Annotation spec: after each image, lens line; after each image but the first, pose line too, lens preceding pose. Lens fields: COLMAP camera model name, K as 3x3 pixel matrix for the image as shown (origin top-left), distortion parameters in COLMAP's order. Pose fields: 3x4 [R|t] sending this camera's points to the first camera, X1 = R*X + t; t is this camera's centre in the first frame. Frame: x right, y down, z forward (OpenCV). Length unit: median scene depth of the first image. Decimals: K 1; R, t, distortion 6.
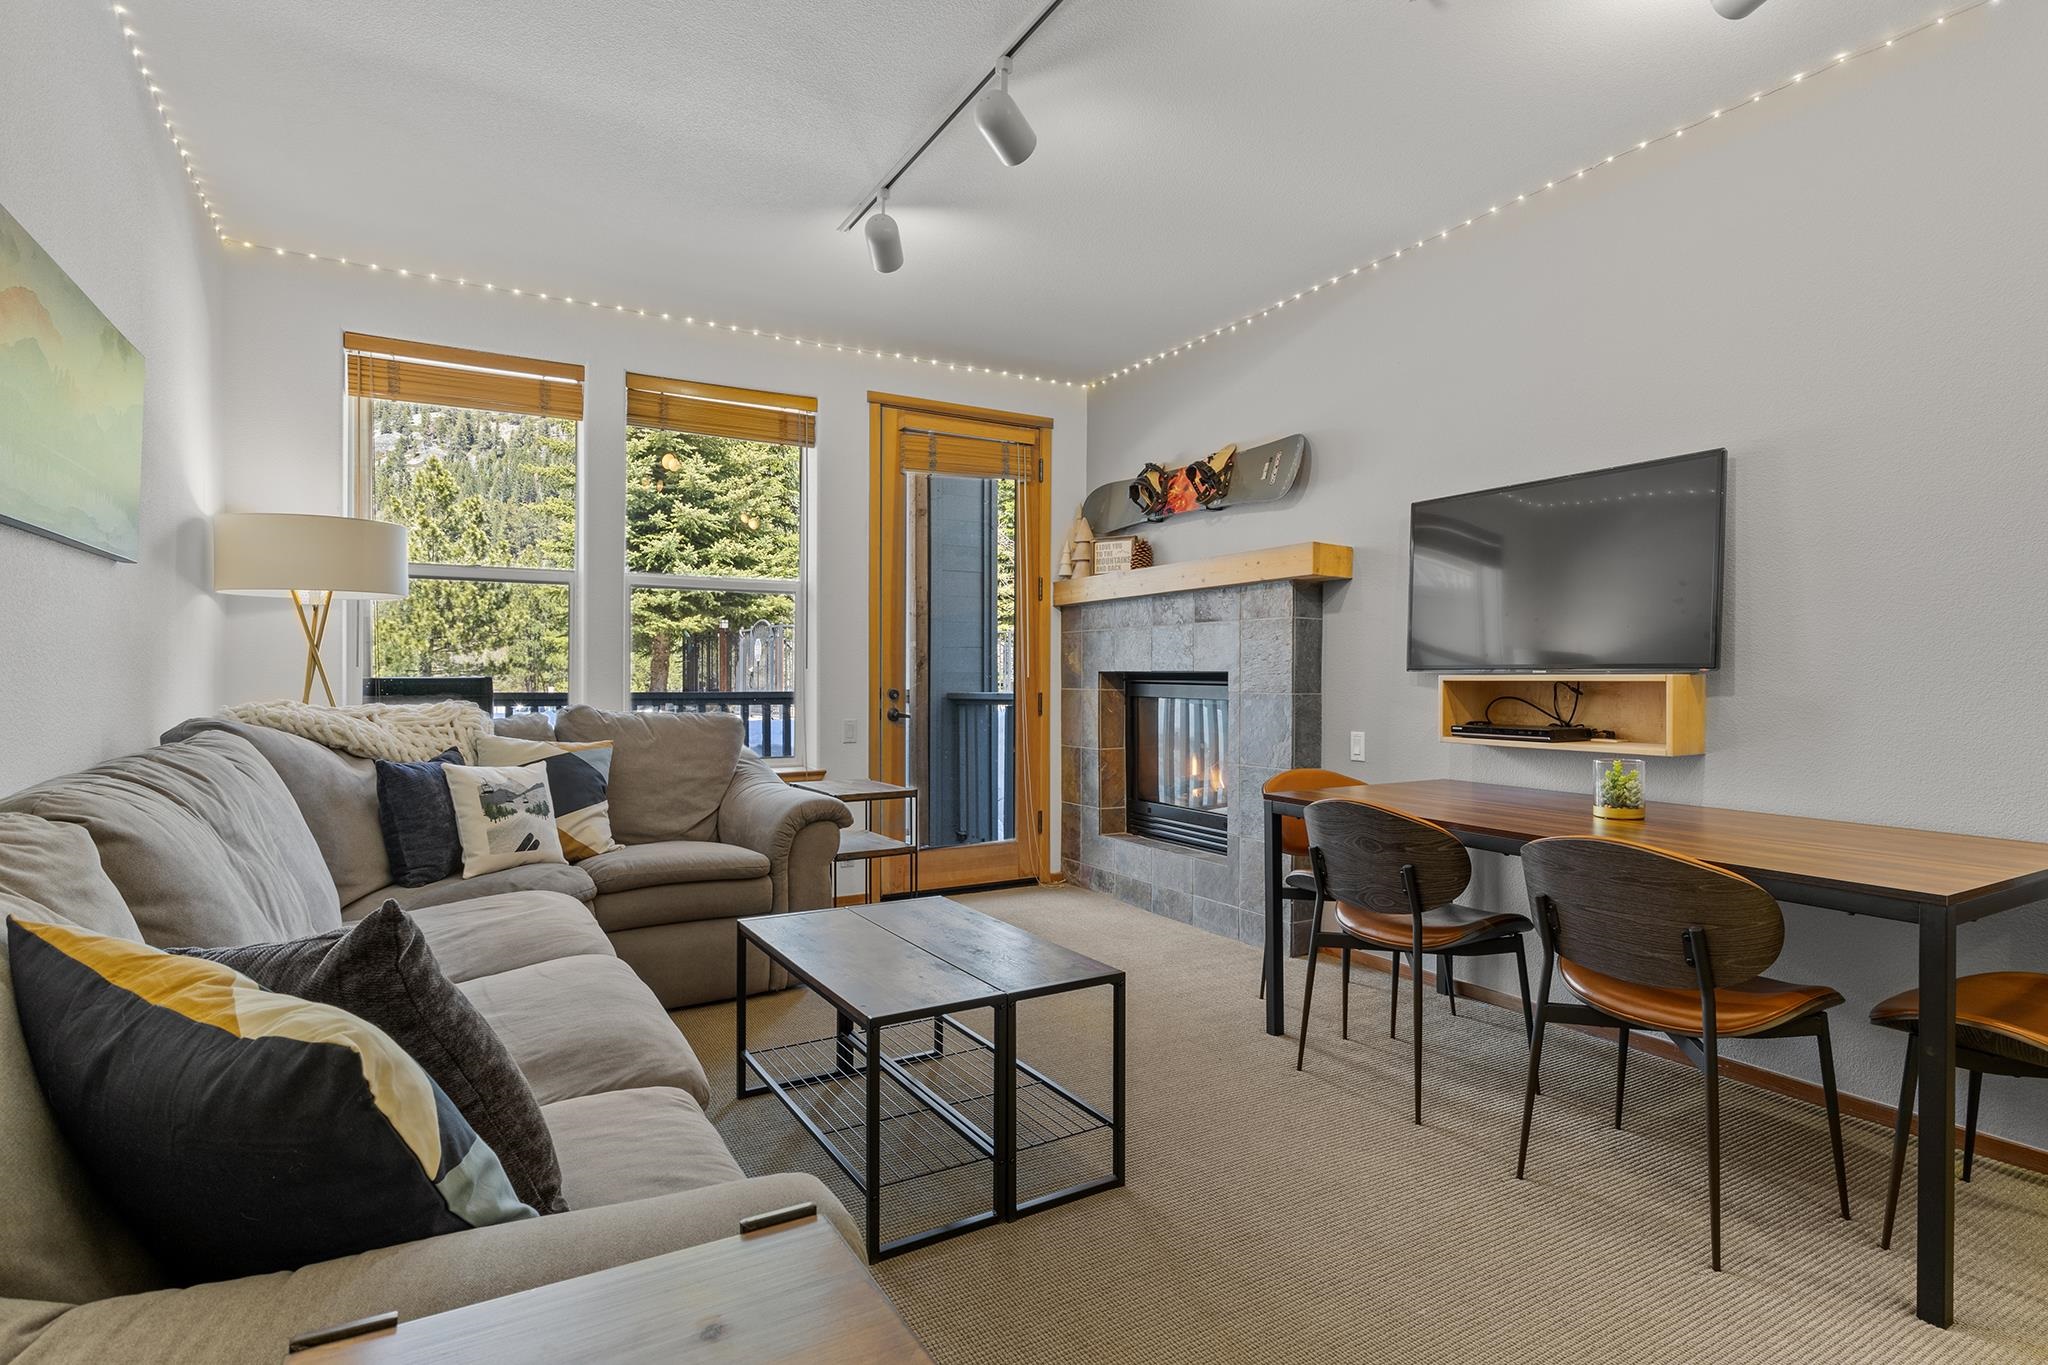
lens RADIAL K [[1025.7, 0, 1026.9], [0, 1025.7, 673.5], [0, 0, 1]] dist [-0.002818, -0.000615]
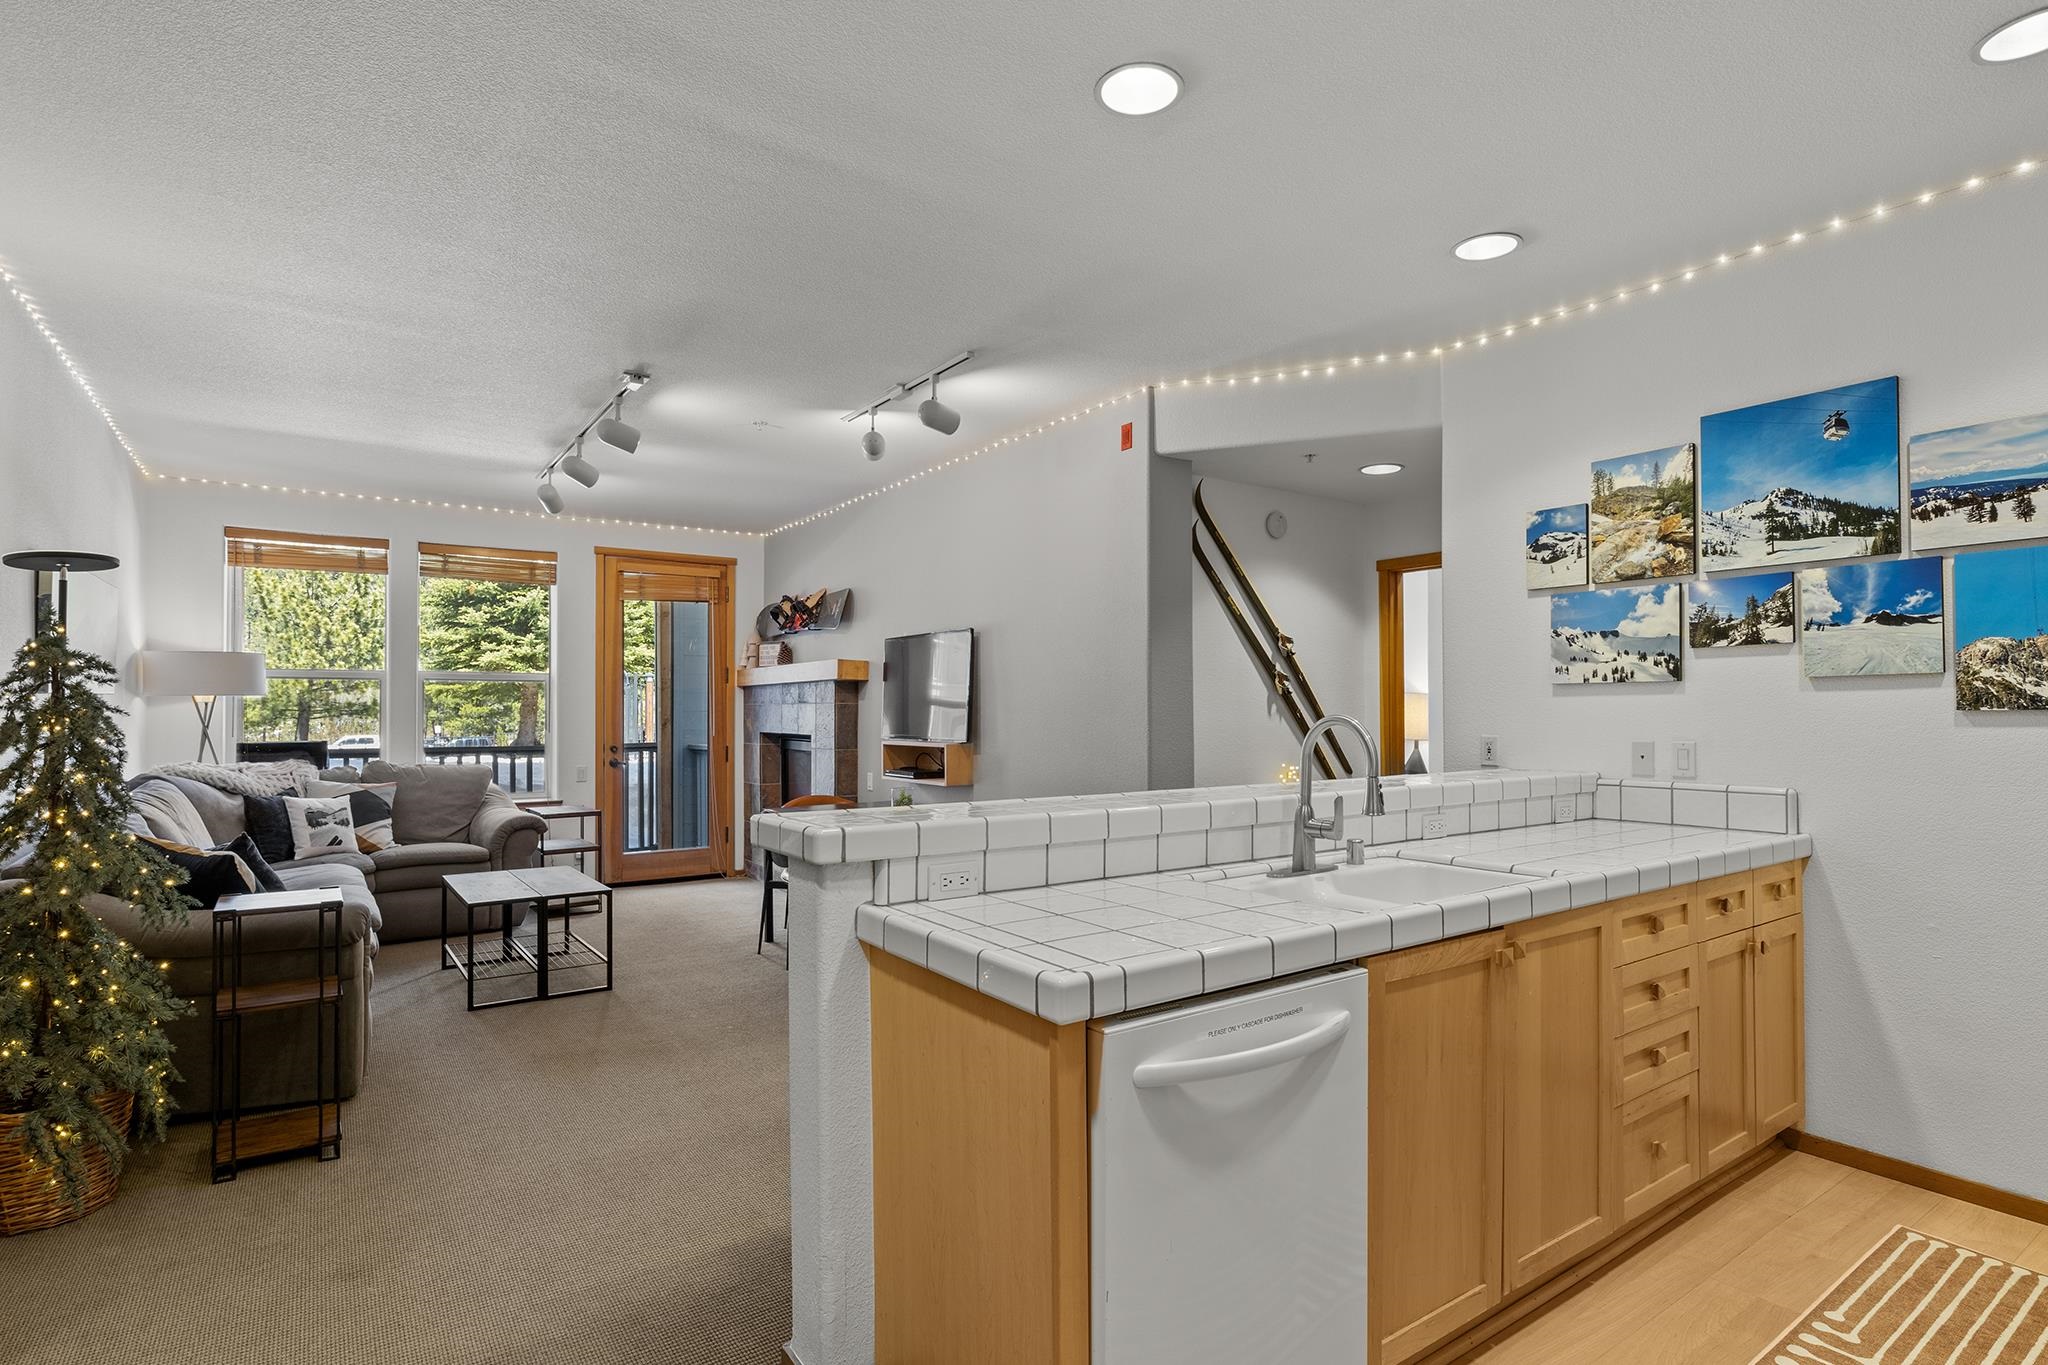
lens RADIAL K [[1023.6, 0, 1022.2], [0, 1023.6, 693.0], [0, 0, 1]] dist [-0.000161, -0.000236]
pose [[0.996781, -0.003008, 0.080119, 0.394333], [0.004209, 0.999881, -0.014830, -0.041853], [-0.080065, 0.015119, 0.996675, -0.610338]]
